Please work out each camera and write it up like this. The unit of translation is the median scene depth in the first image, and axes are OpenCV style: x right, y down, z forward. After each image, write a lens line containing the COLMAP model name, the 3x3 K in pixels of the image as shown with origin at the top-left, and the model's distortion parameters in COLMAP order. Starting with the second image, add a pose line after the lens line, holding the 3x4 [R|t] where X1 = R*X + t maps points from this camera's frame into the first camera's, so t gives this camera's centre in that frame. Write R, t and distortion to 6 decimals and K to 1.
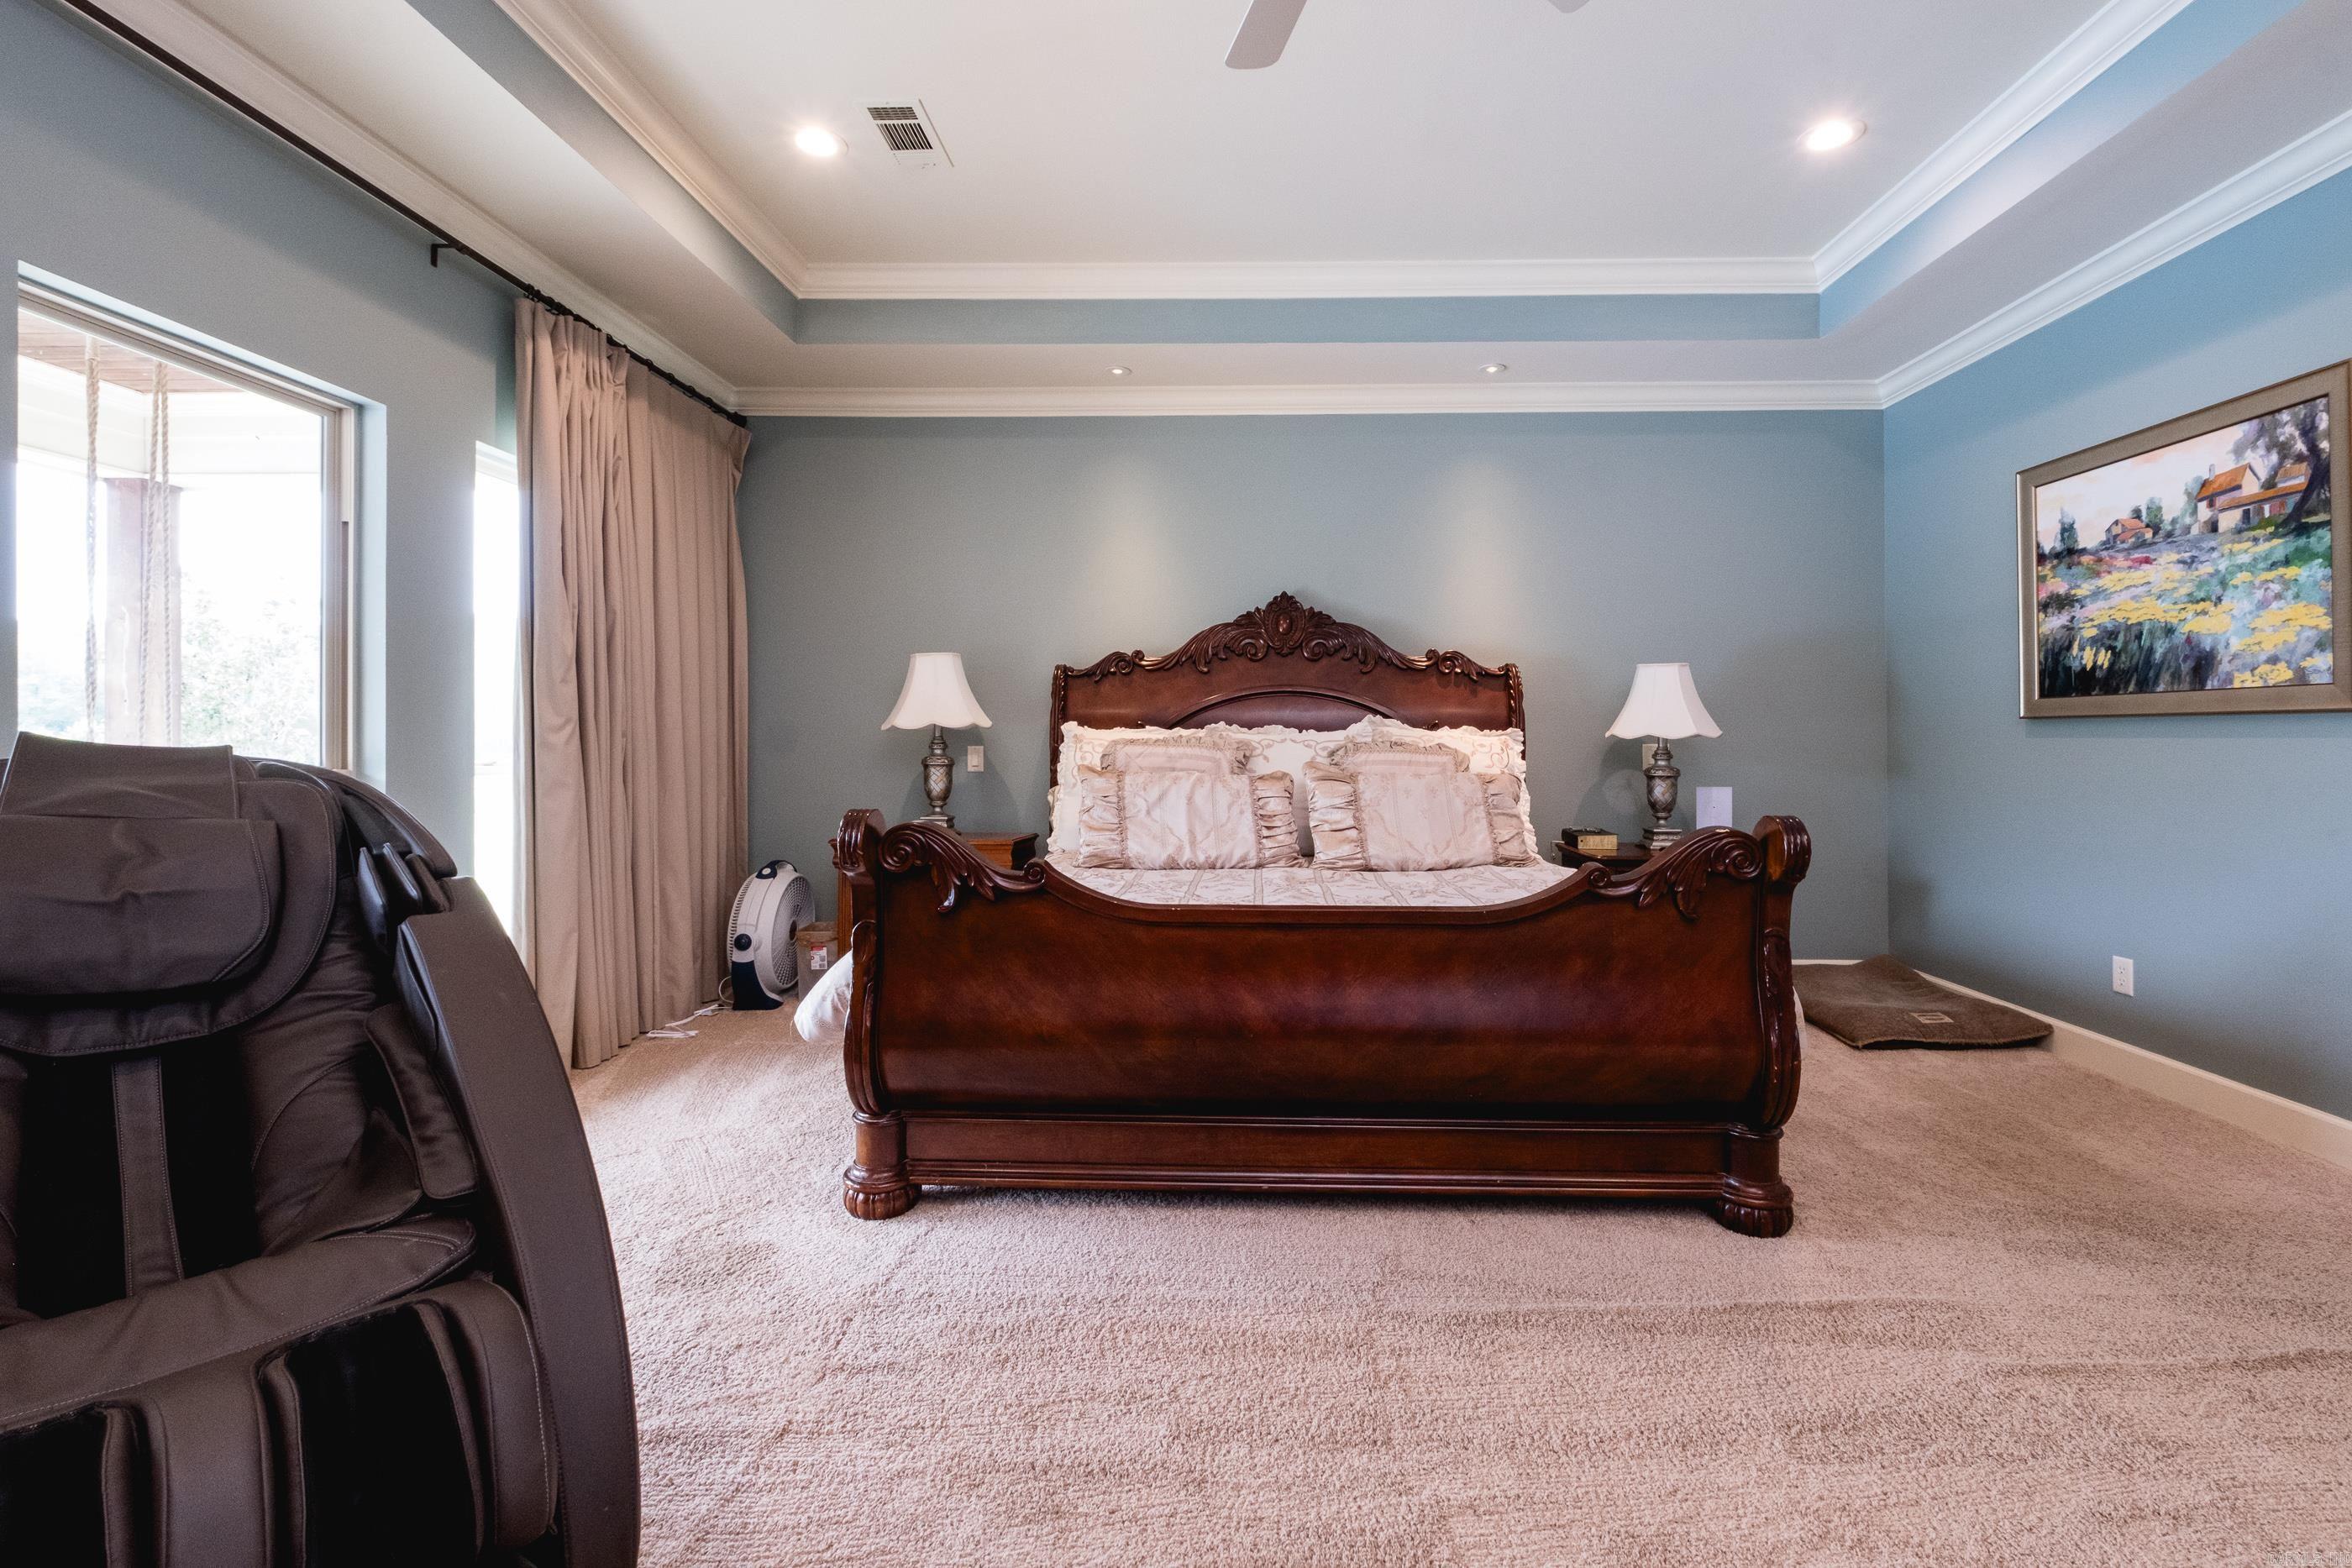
lens RADIAL K [[1033.7, 0, 1225.0], [0, 1033.7, 743.6], [0, 0, 1]] dist [0.002397, -0.009059]
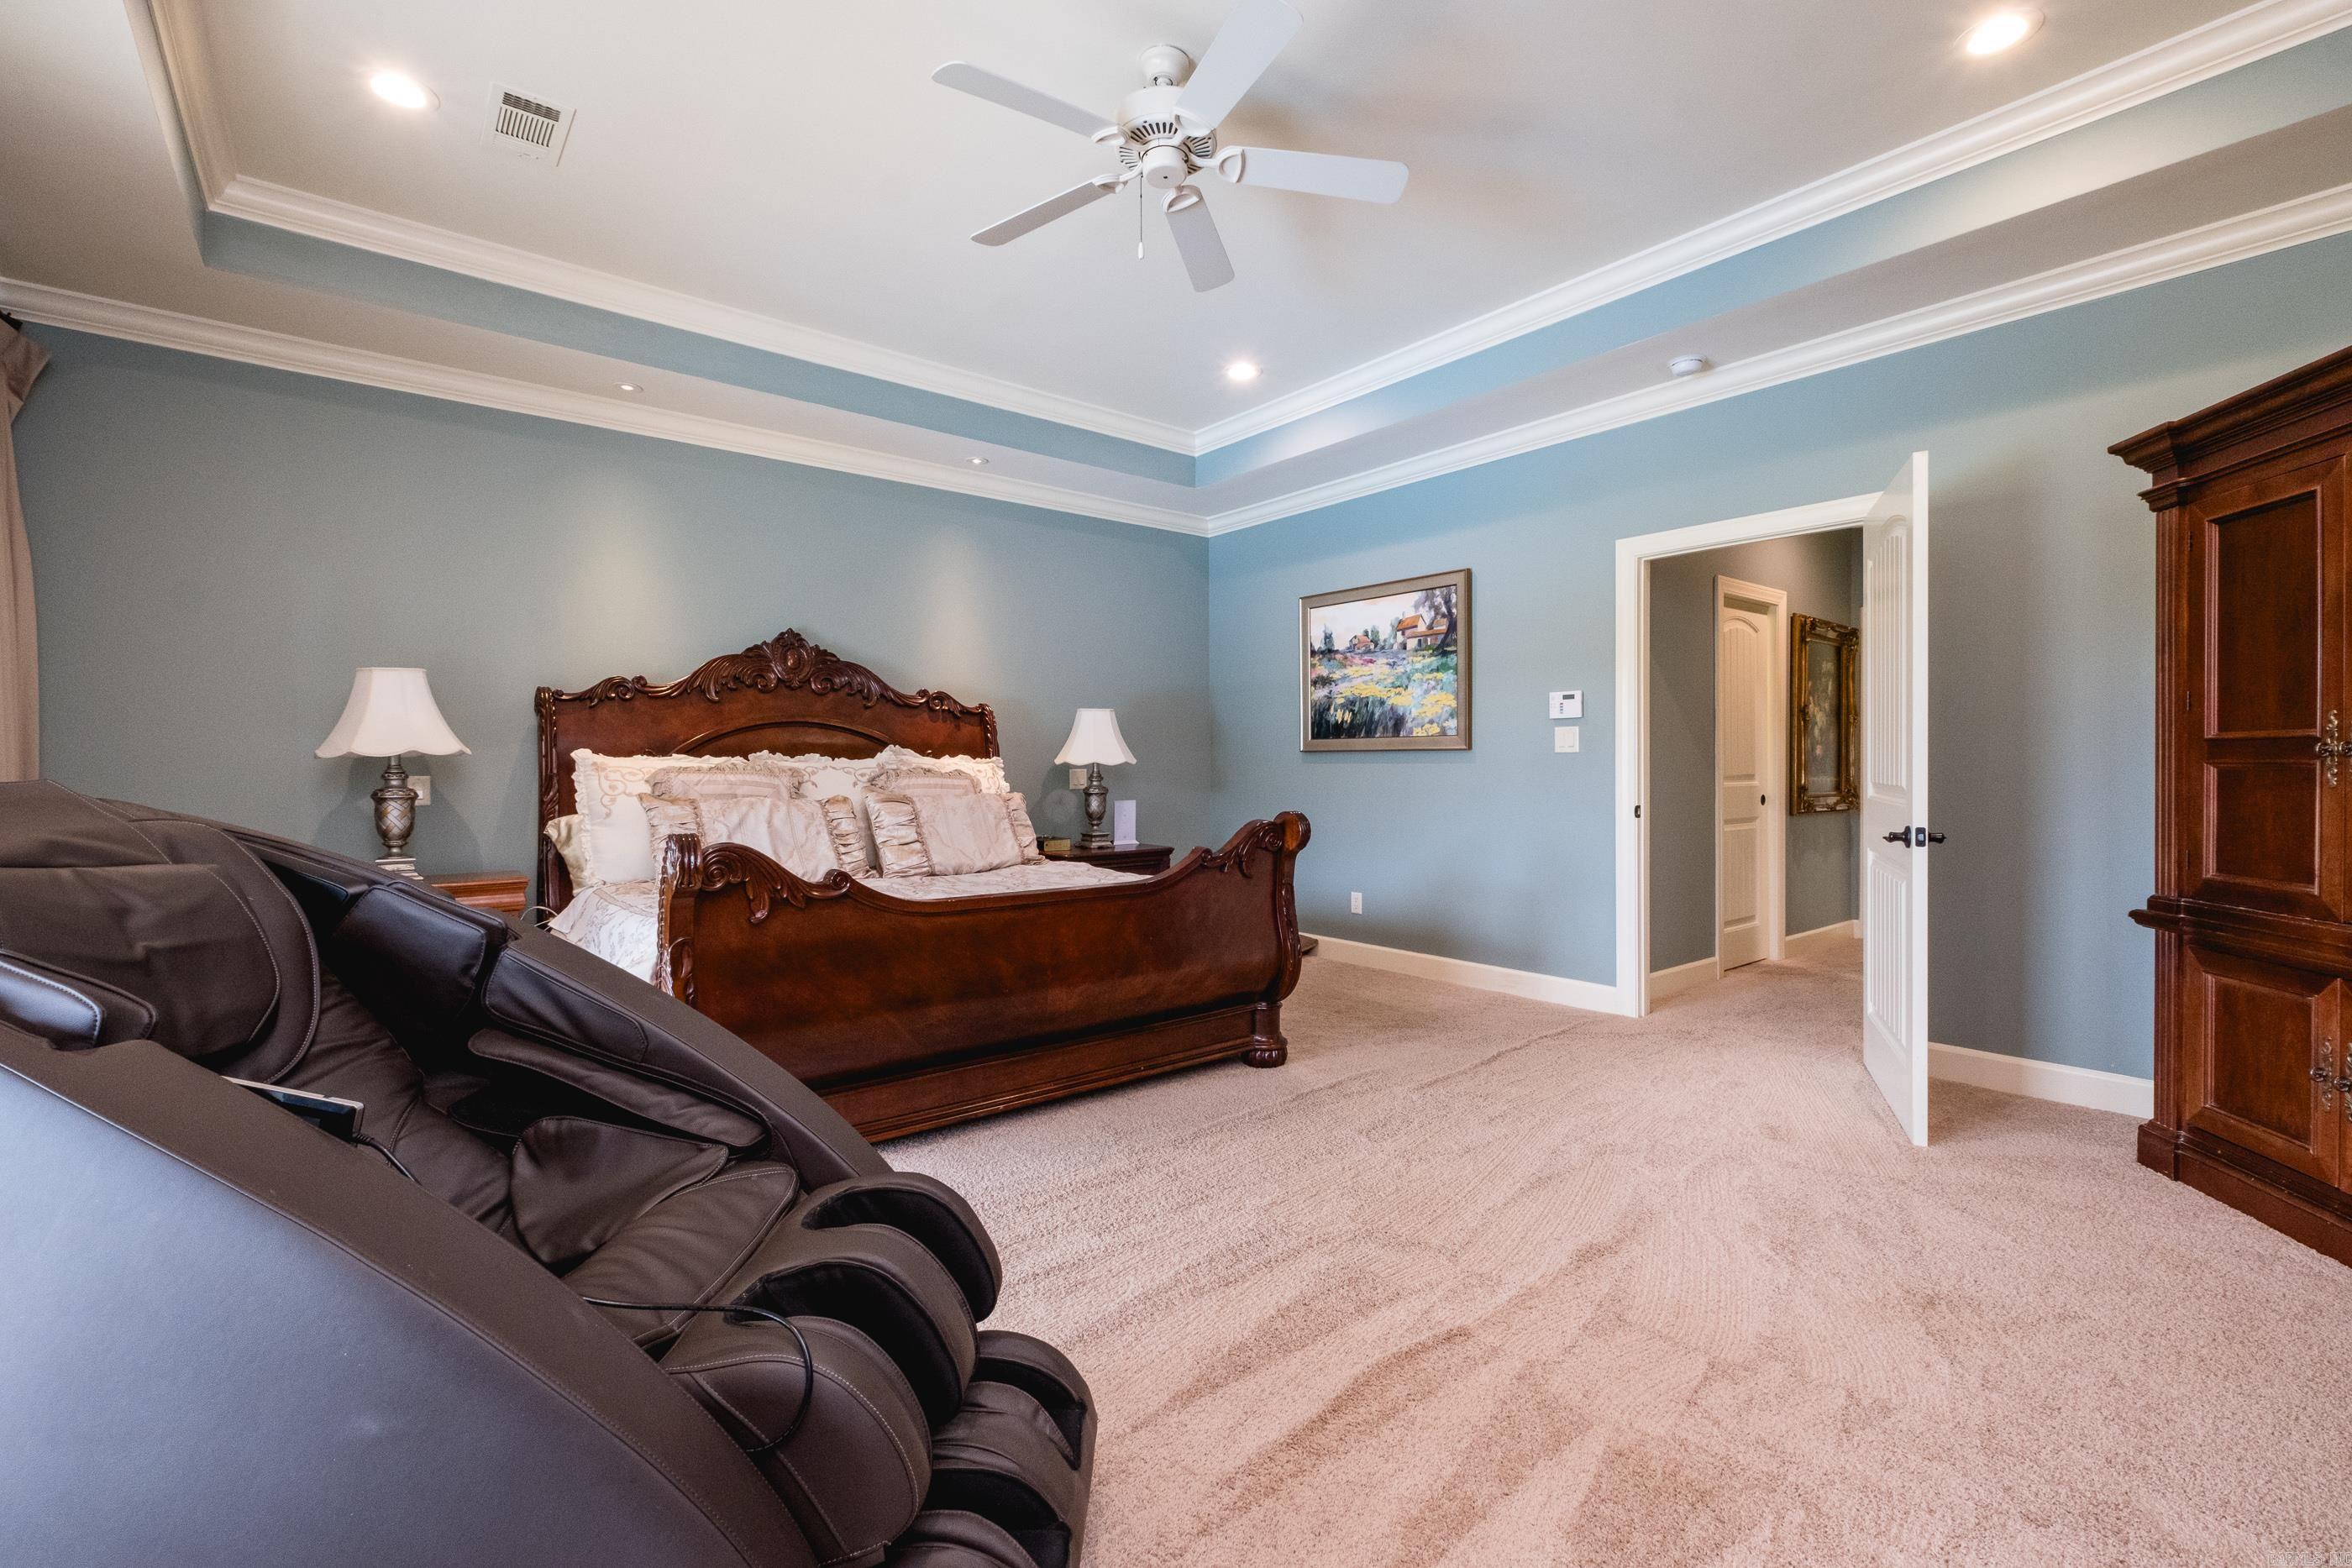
lens RADIAL K [[1033.7, 0, 1188.4], [0, 1033.7, 782.4], [0, 0, 1]] dist [0.002397, -0.009059]
pose [[0.750352, -0.014466, 0.660880, -0.417912], [0.006222, 0.999871, 0.014823, -0.001456], [-0.661009, -0.007010, 0.750345, -0.089878]]
